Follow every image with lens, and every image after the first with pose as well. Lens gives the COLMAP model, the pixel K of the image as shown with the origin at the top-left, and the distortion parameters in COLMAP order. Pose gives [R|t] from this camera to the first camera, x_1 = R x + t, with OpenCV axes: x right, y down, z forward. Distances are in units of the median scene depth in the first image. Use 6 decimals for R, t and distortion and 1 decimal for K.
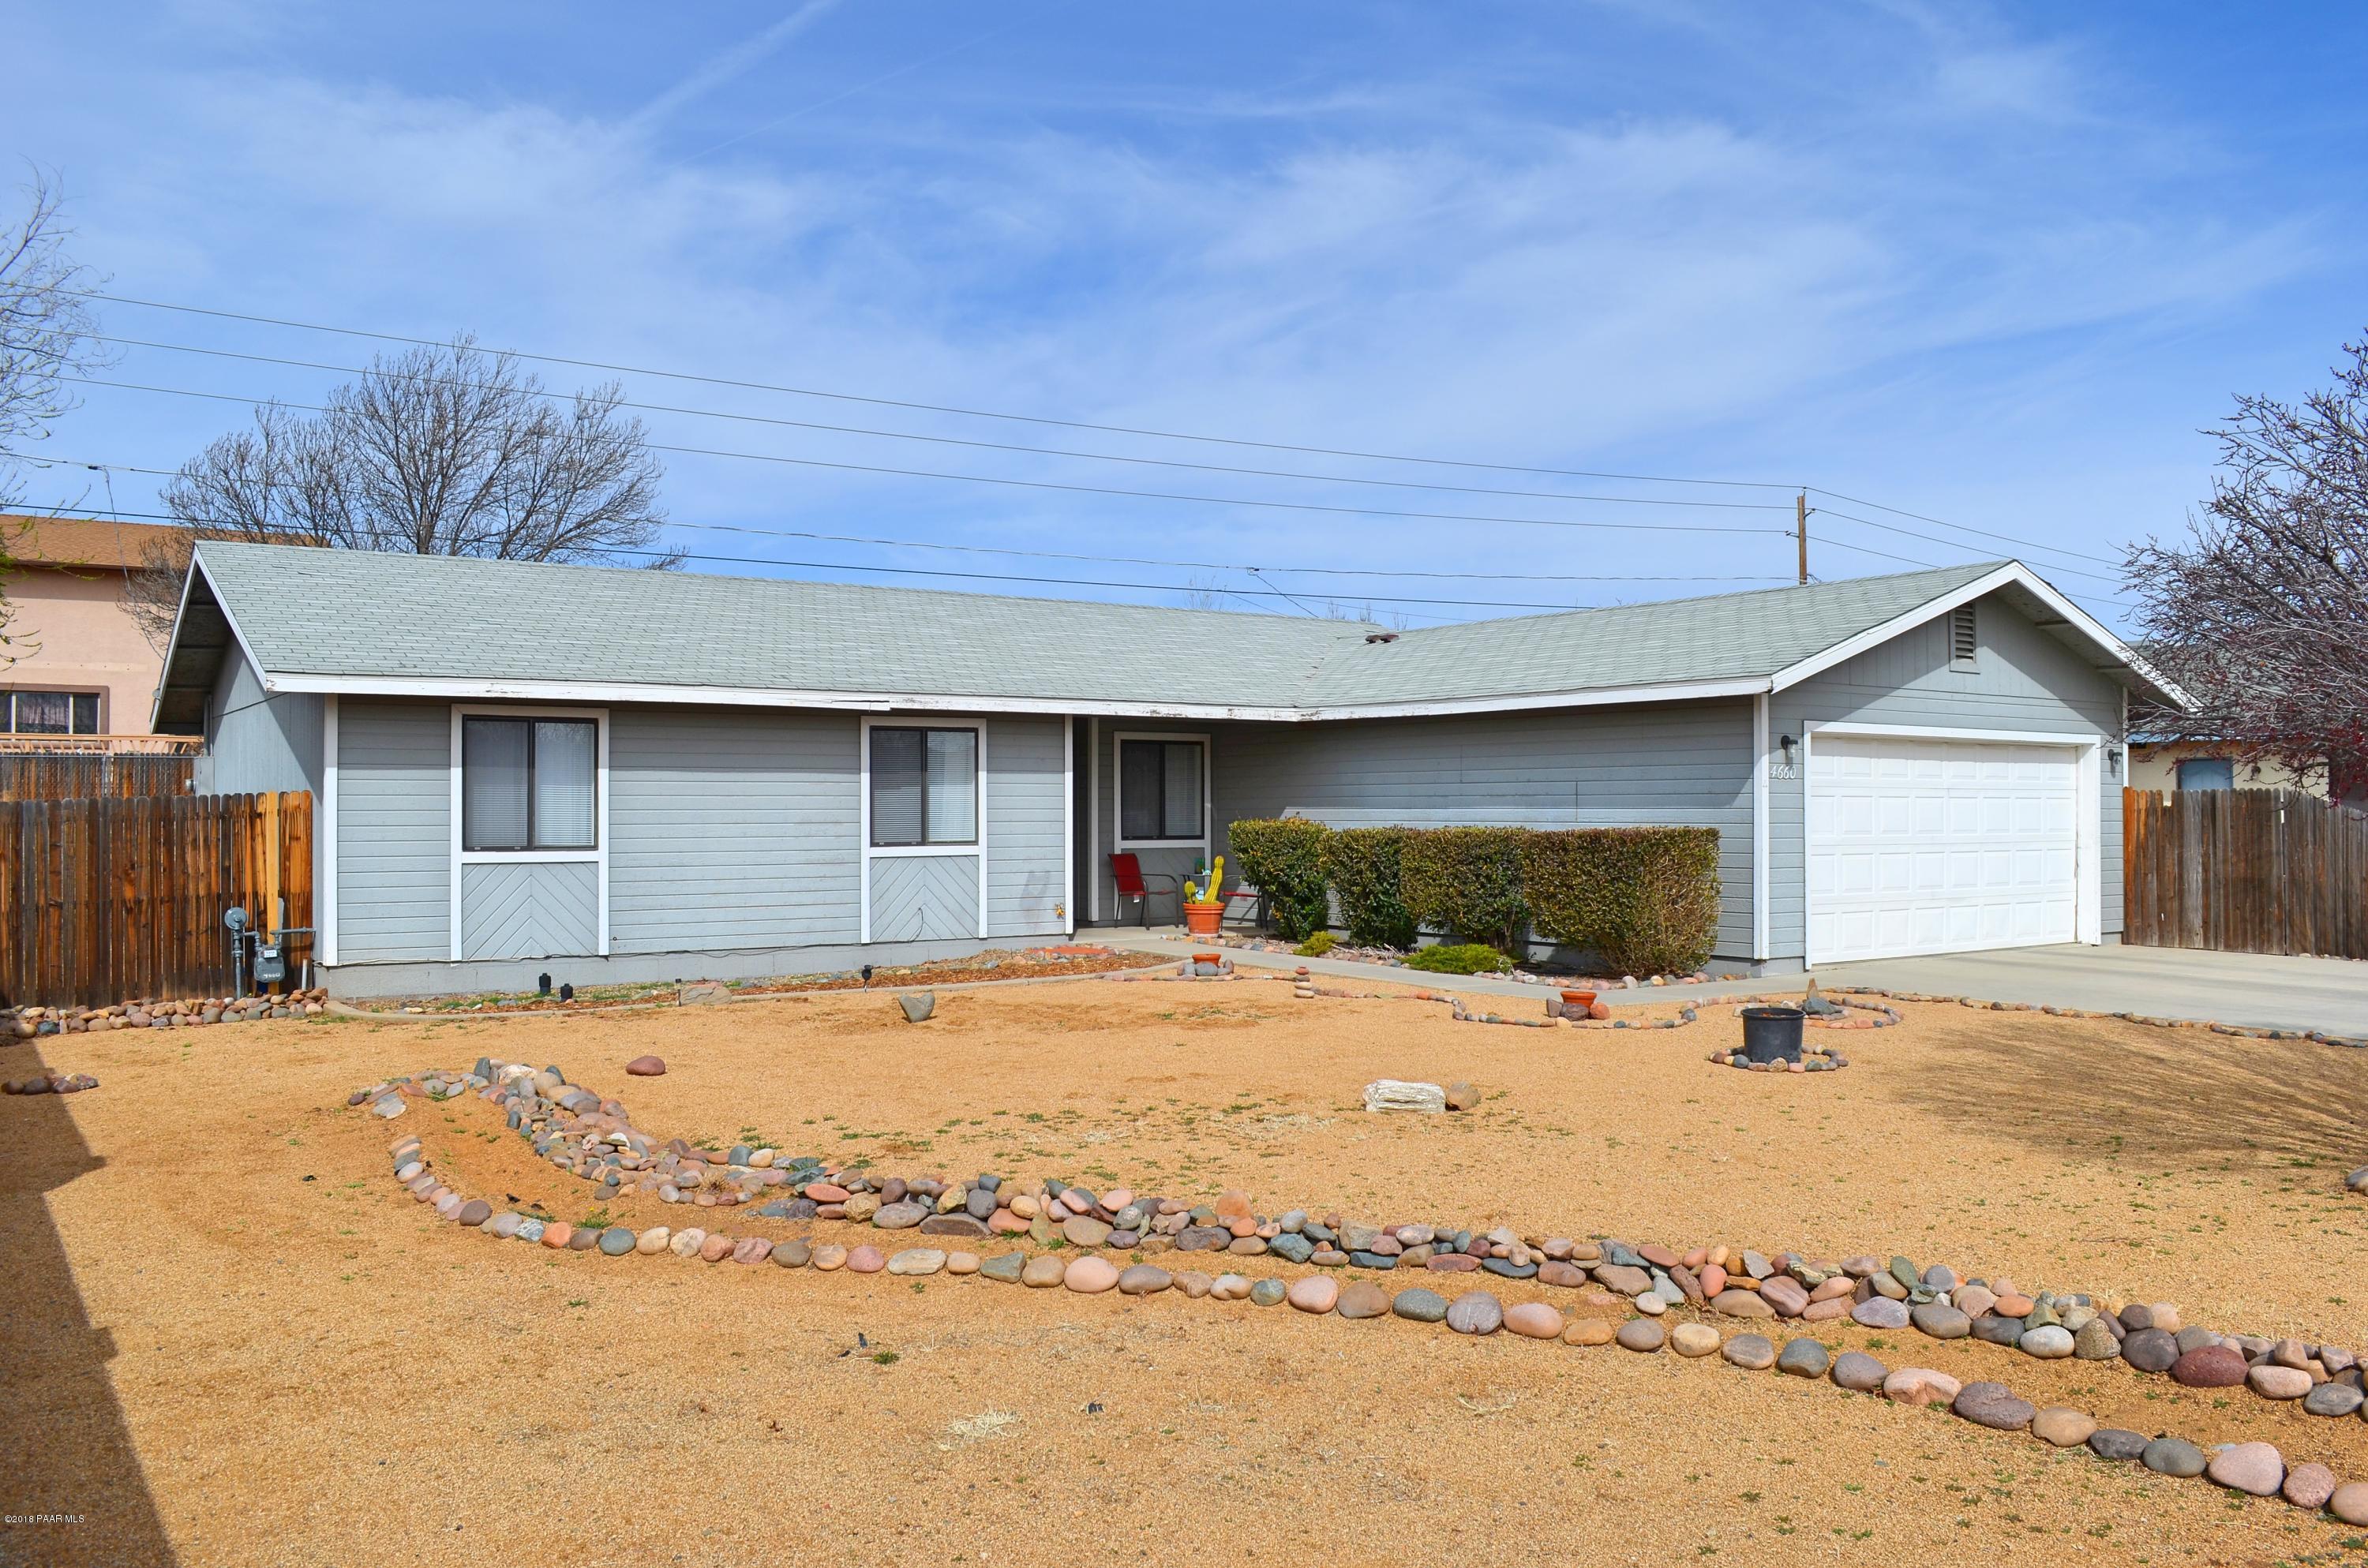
lens RADIAL K [[1877.1, 0, 1214.7], [0, 1877.1, 788.0], [0, 0, 1]] dist [-0.084109, 0.005250]
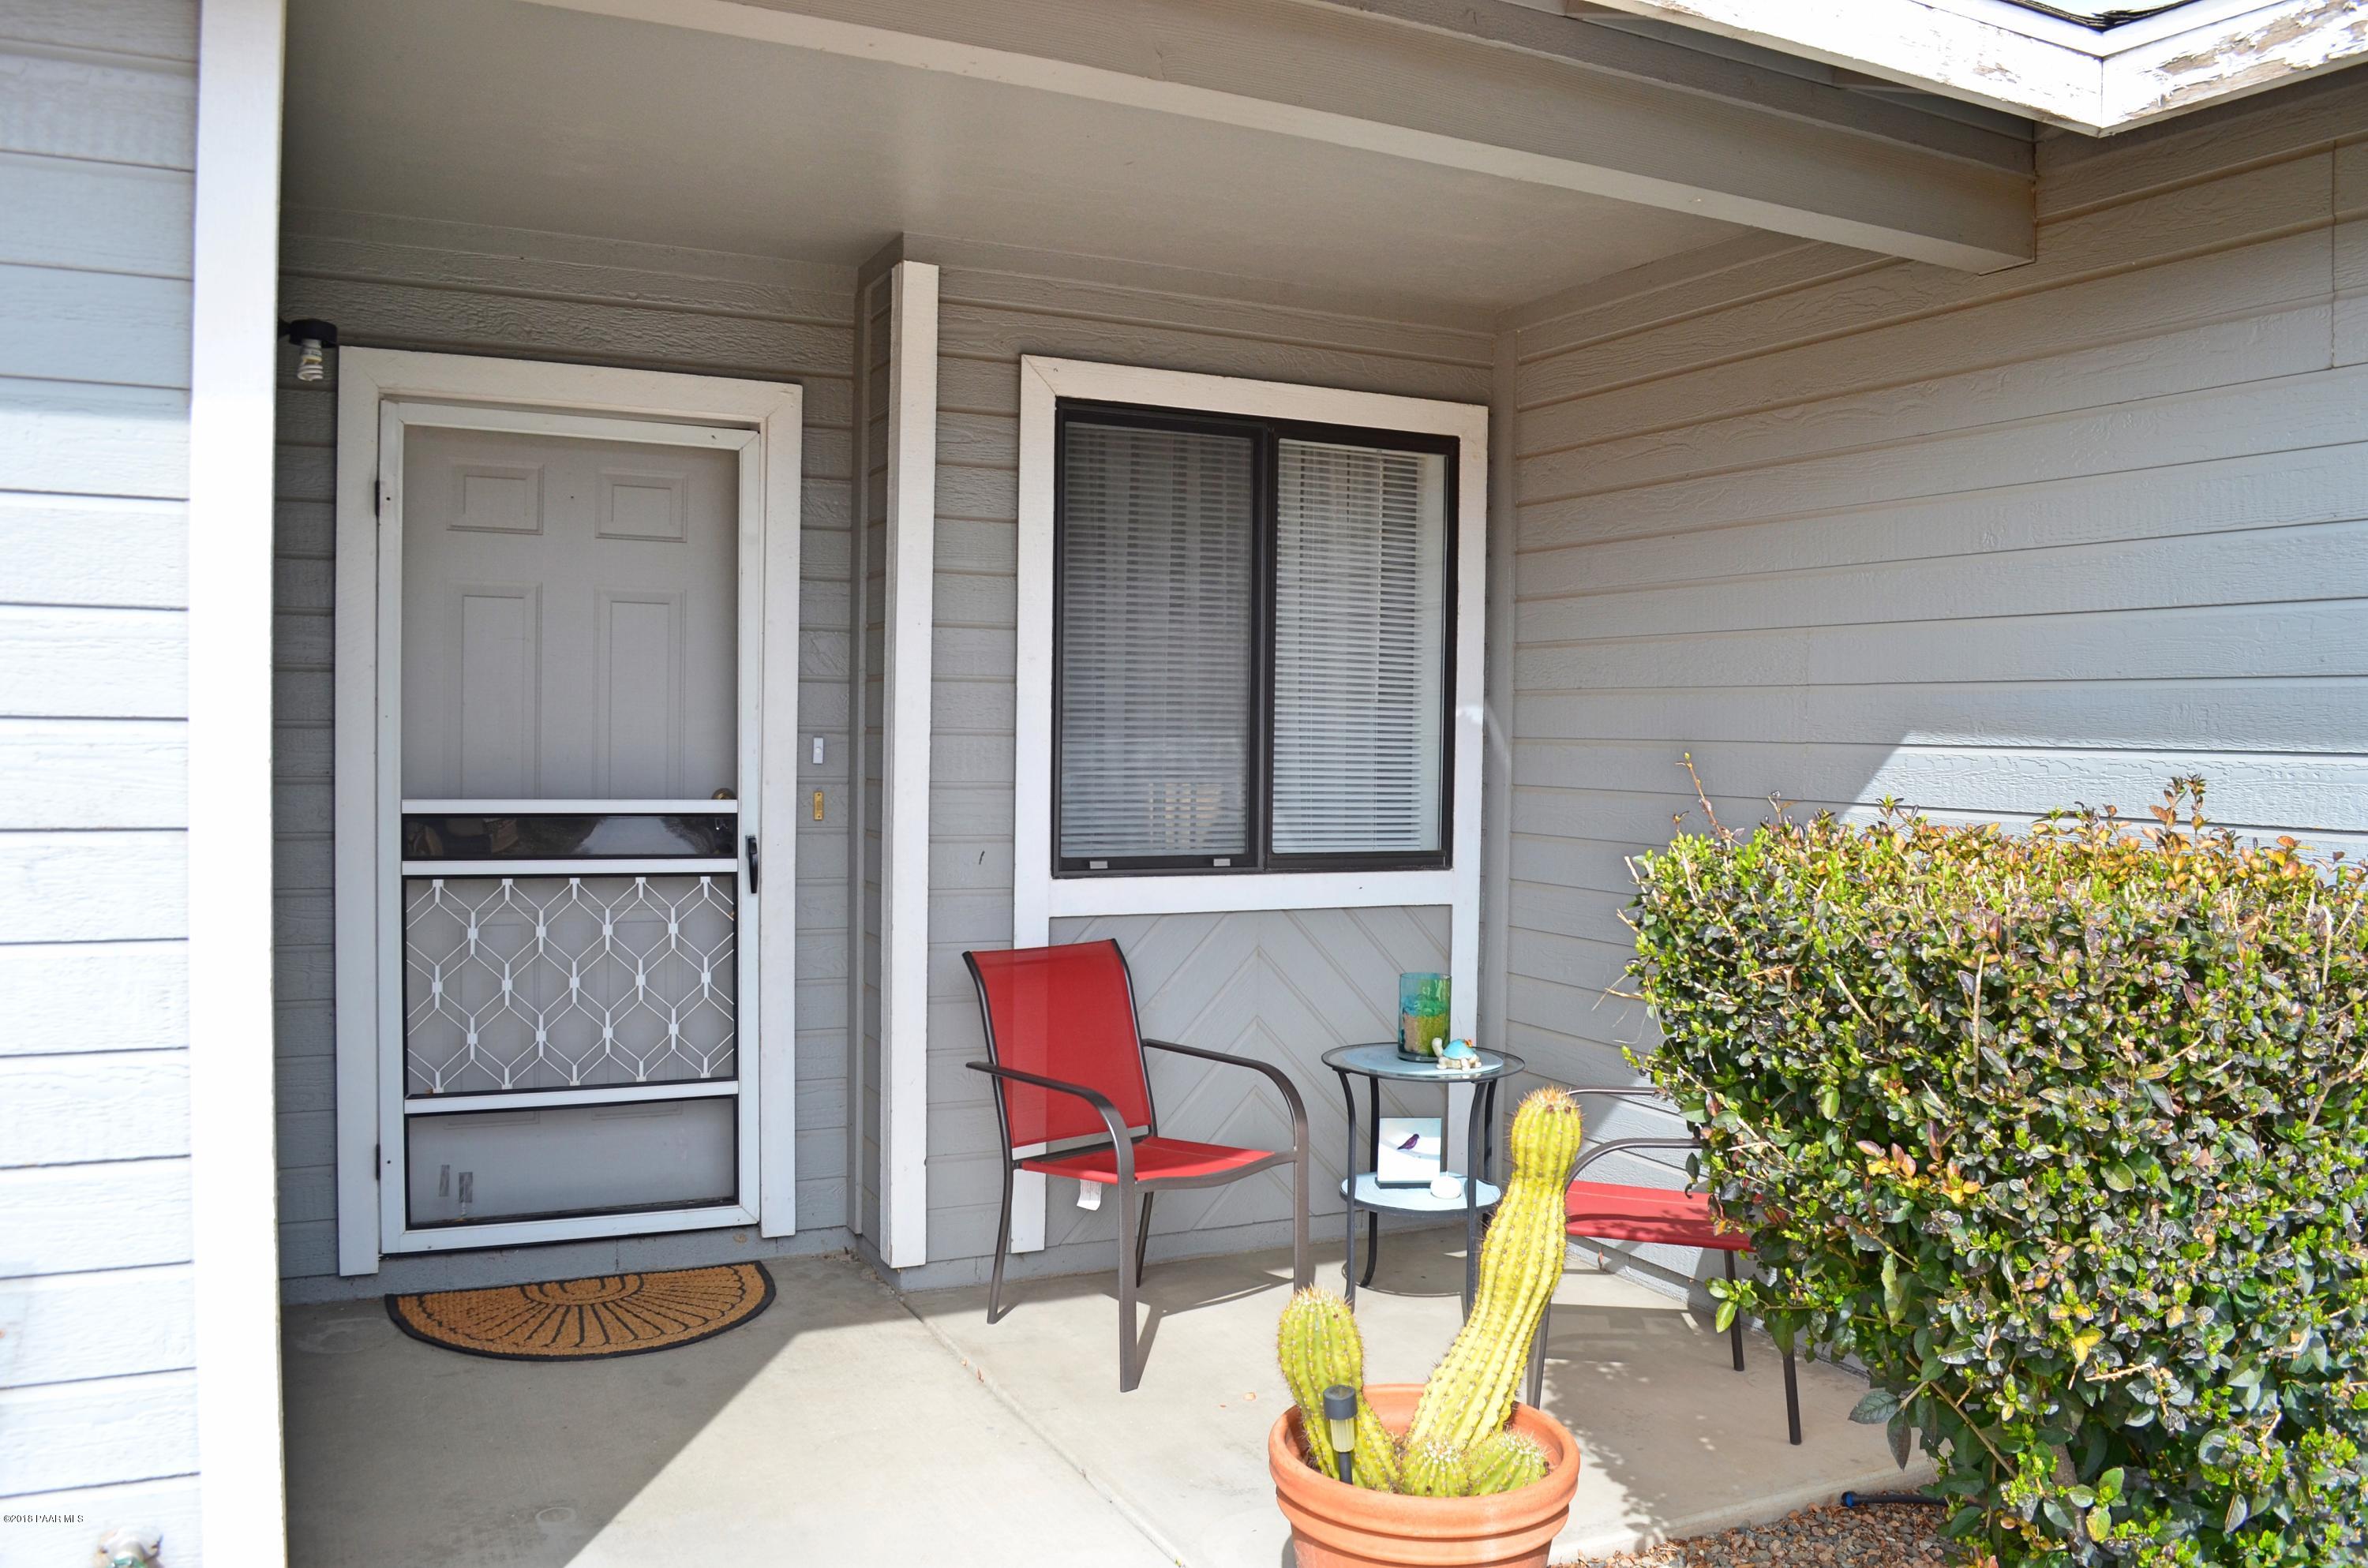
lens RADIAL K [[1877.1, 0, 1214.7], [0, 1877.1, 788.0], [0, 0, 1]] dist [-0.084109, 0.005250]
pose [[0.990107, 0.022397, -0.138513, -0.002867], [-0.016885, 0.999023, 0.040847, 0.008709], [0.139293, -0.038104, 0.989518, 0.795732]]
